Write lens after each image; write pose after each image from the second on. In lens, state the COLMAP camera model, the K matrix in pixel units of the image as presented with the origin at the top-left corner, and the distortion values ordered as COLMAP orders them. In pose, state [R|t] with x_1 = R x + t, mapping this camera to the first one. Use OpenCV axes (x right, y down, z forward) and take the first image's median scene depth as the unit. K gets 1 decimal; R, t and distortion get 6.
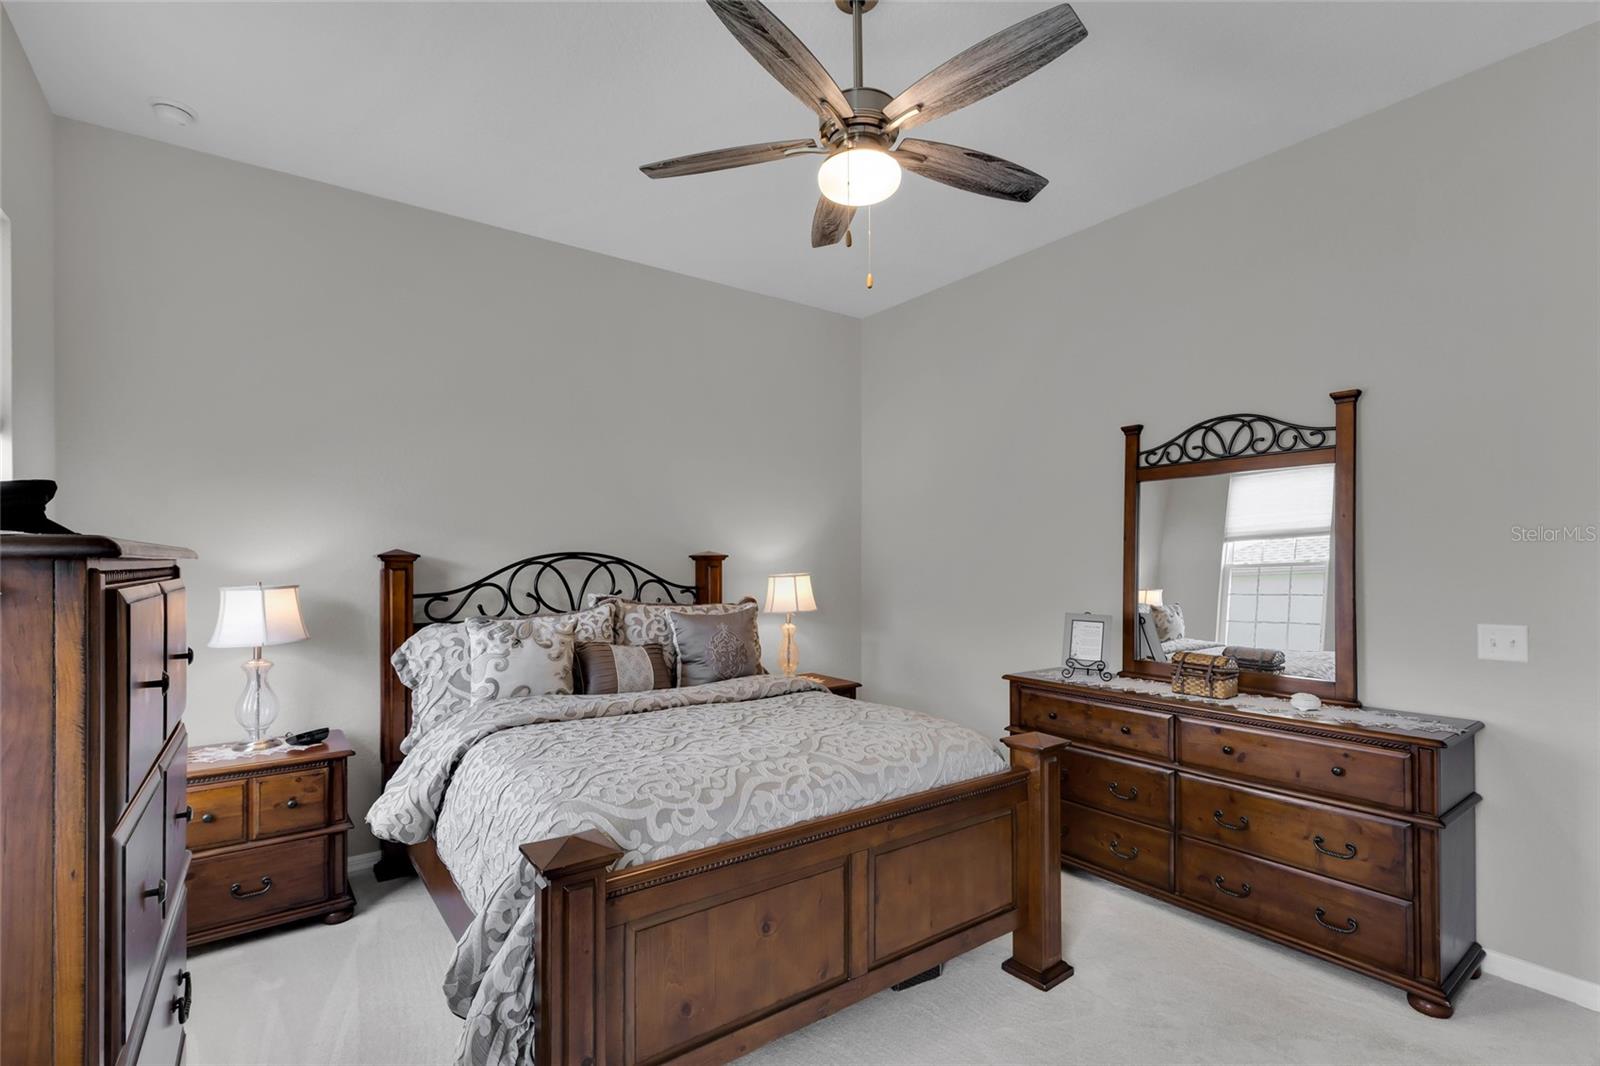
lens RADIAL K [[727.3, 0, 804.9], [0, 727.3, 557.1], [0, 0, 1]] dist [-0.000065, -0.000057]
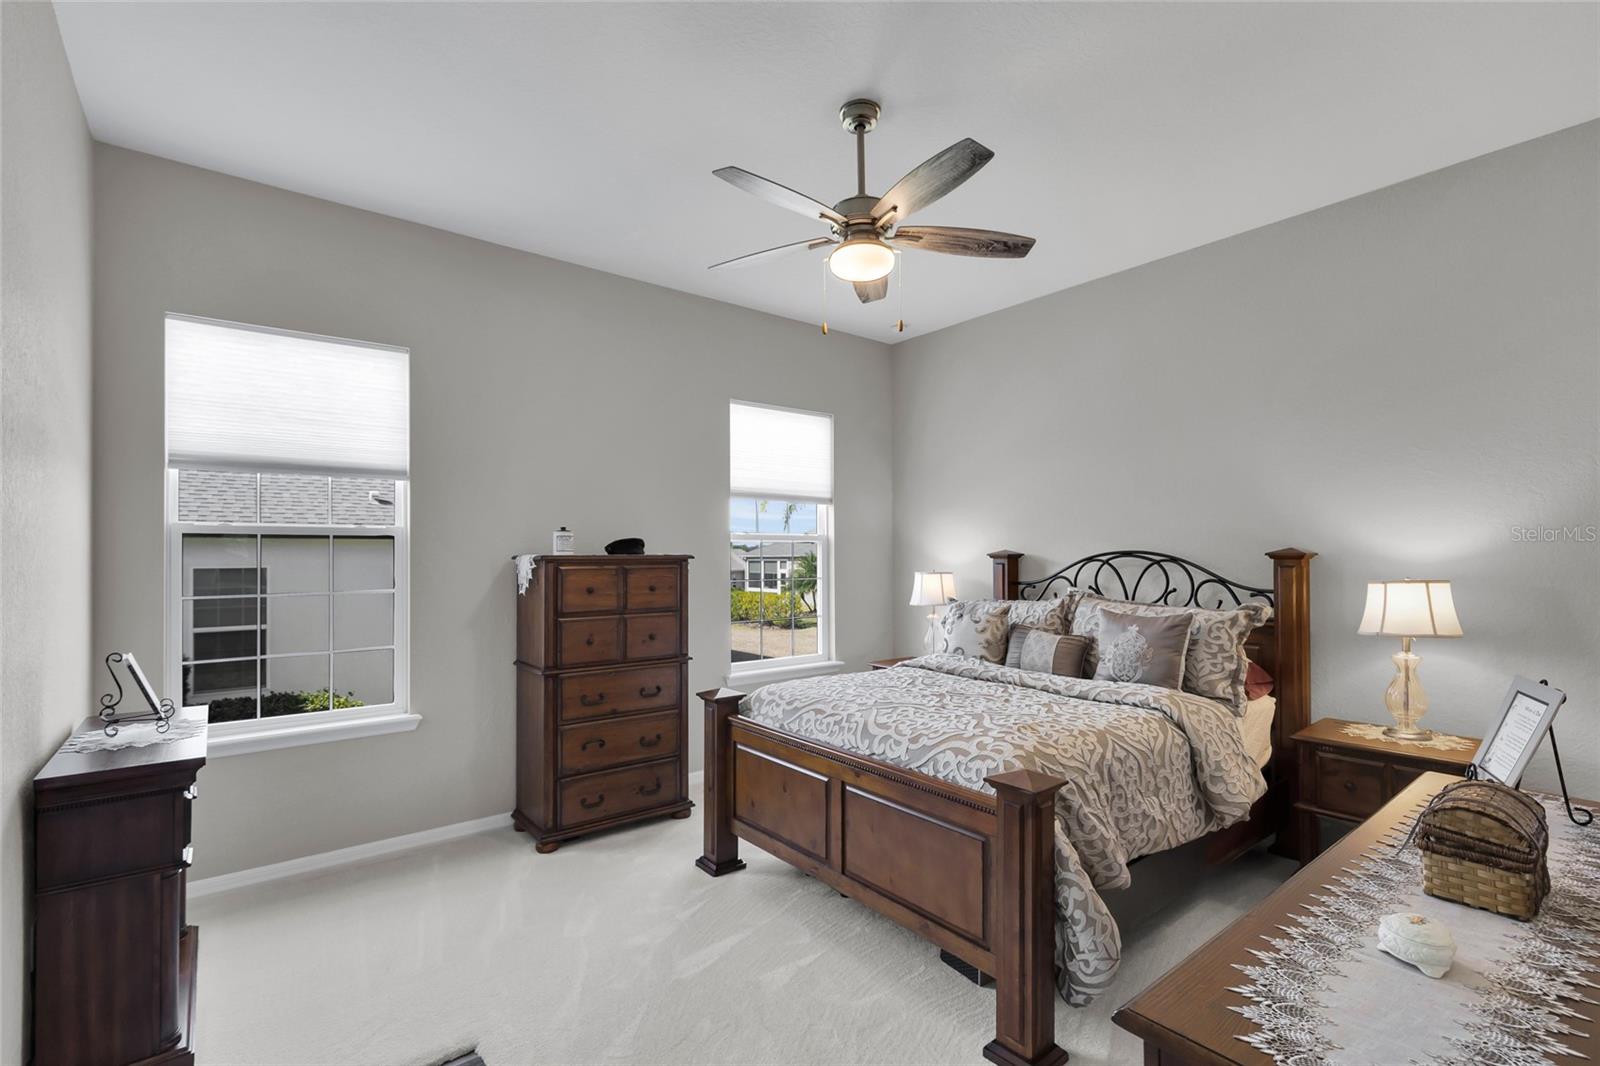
lens RADIAL K [[727.3, 0, 804.9], [0, 727.3, 557.1], [0, 0, 1]] dist [-0.000065, -0.000057]
pose [[0.047222, 0.007354, -0.998857, 0.773615], [0.005787, 0.999954, 0.007636, -0.008757], [0.998868, -0.006141, 0.047177, 0.481631]]
